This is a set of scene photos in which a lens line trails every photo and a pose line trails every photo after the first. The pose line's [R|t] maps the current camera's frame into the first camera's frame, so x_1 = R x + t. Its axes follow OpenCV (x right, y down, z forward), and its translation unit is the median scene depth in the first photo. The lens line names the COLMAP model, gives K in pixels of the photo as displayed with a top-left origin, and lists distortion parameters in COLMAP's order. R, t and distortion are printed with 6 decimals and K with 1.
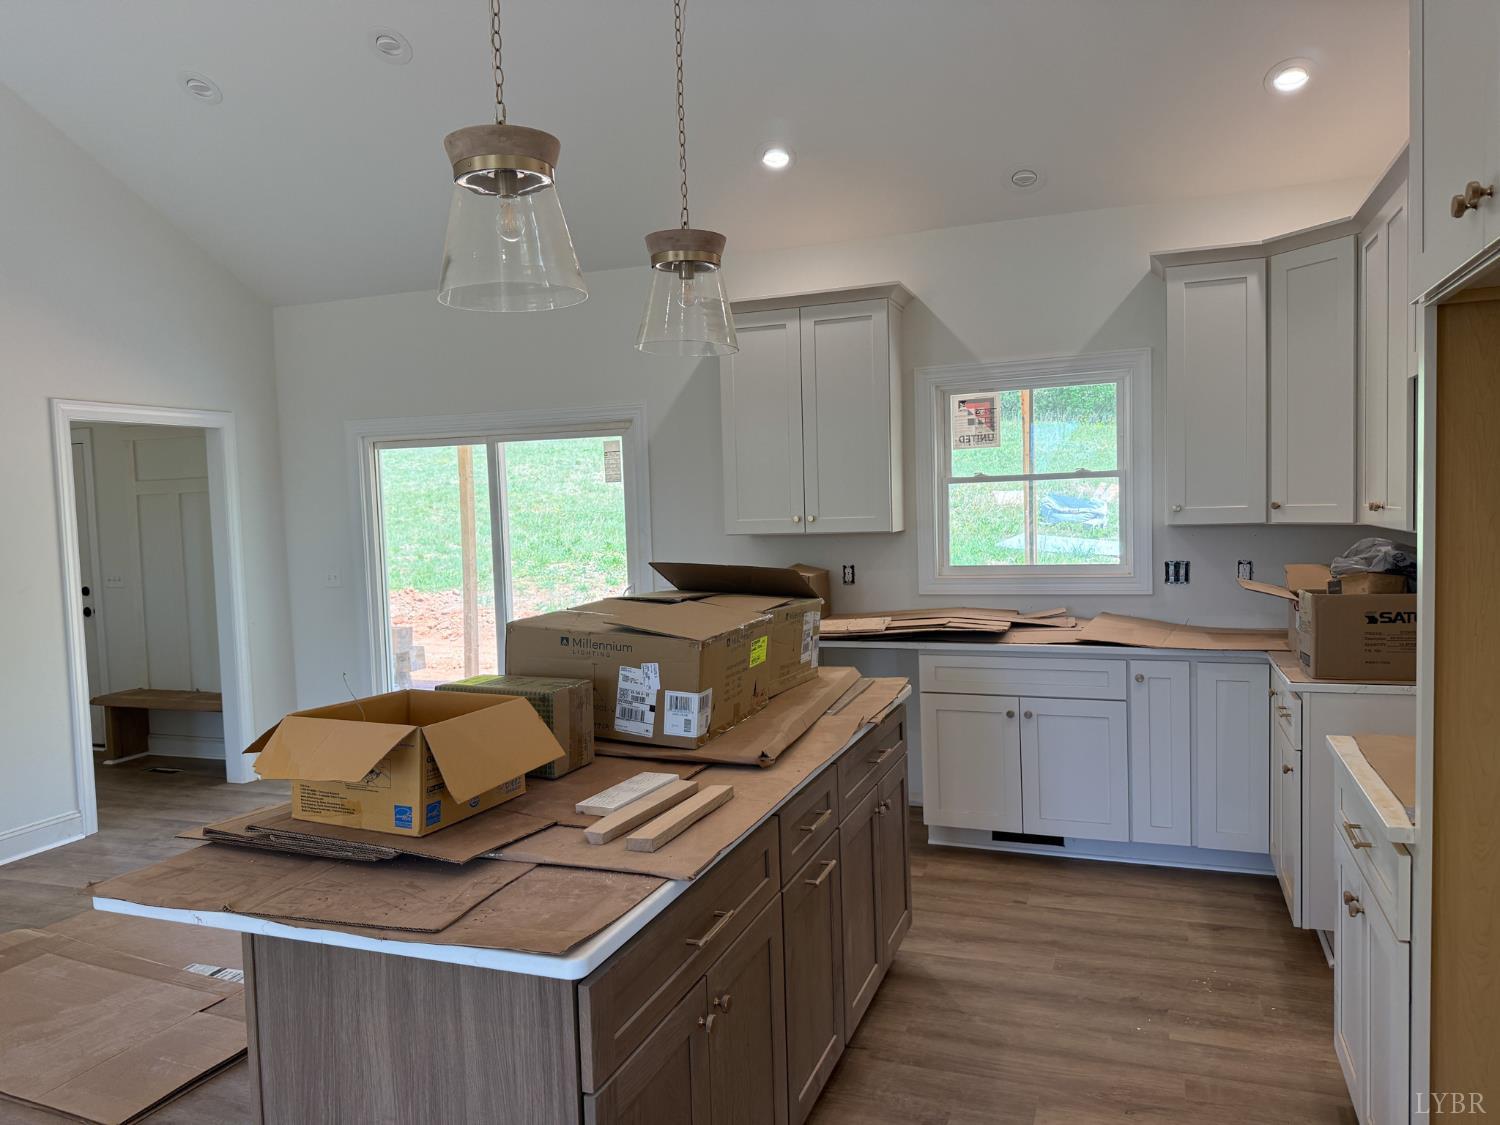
lens RADIAL K [[1054.3, 0, 753.0], [0, 1054.3, 562.2], [0, 0, 1]] dist [0.060842, -0.075728]
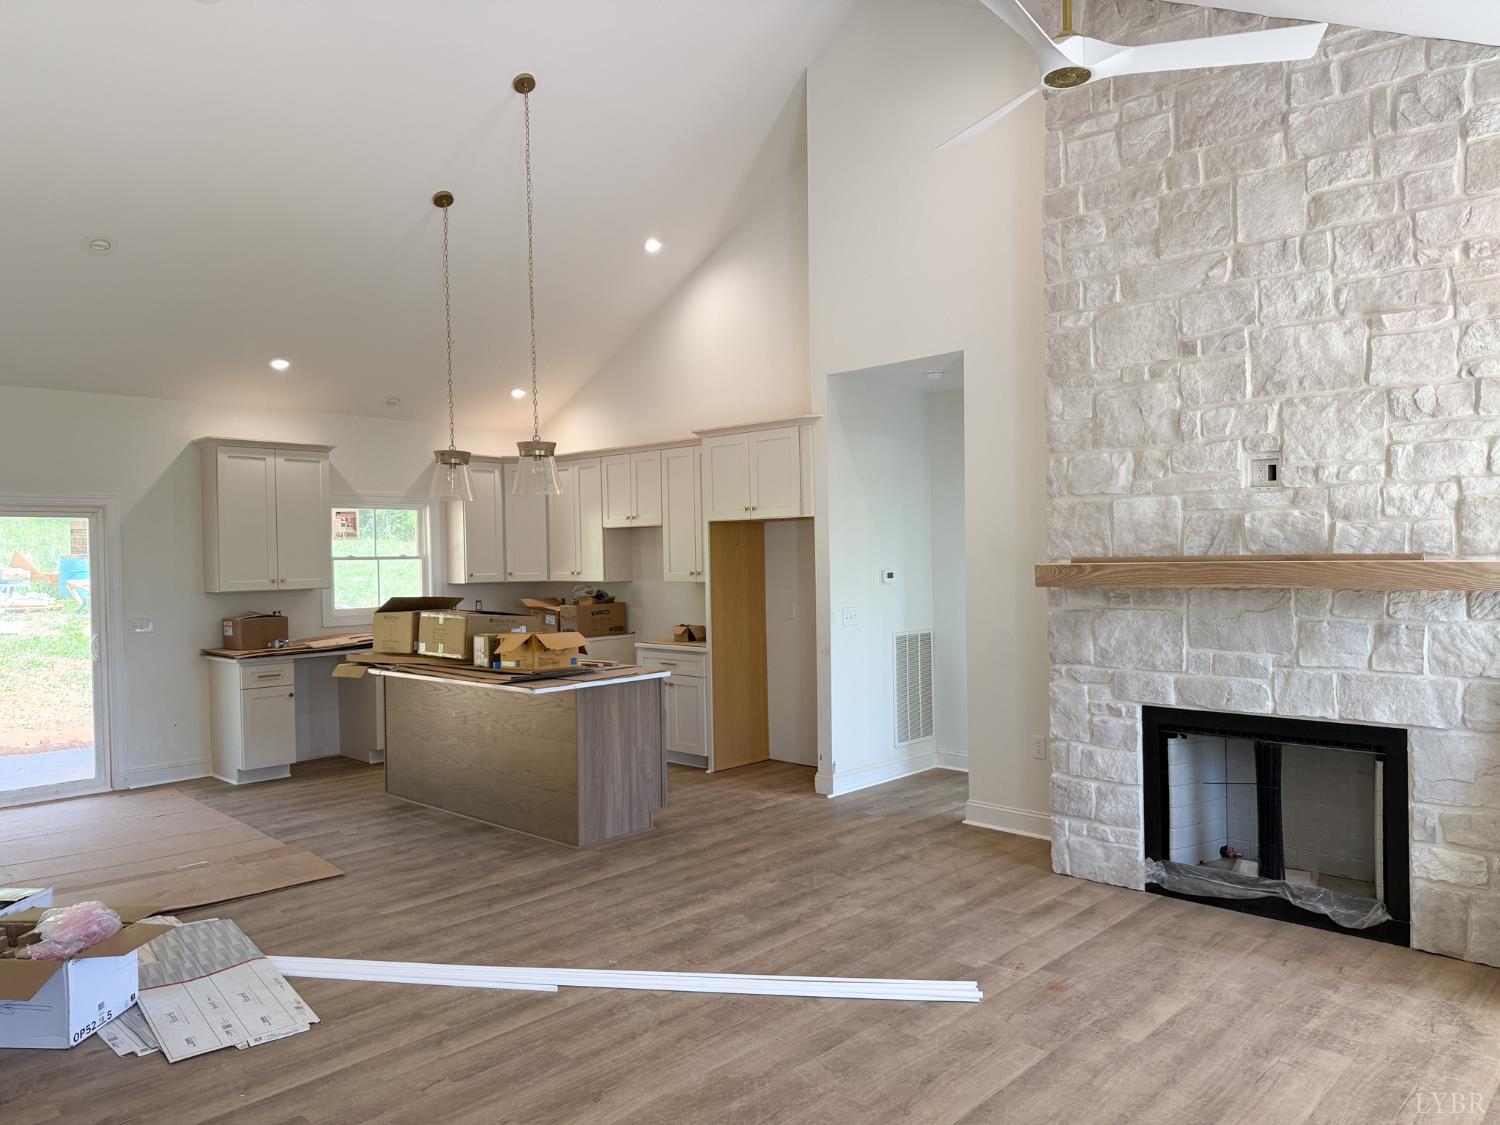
lens RADIAL K [[1054.3, 0, 752.9], [0, 1054.3, 572.8], [0, 0, 1]] dist [0.060842, -0.075728]
pose [[0.385548, 0.012238, 0.922607, -1.129110], [0.058788, 0.997555, -0.037799, 0.048830], [-0.920813, 0.068811, 0.383886, -0.266833]]
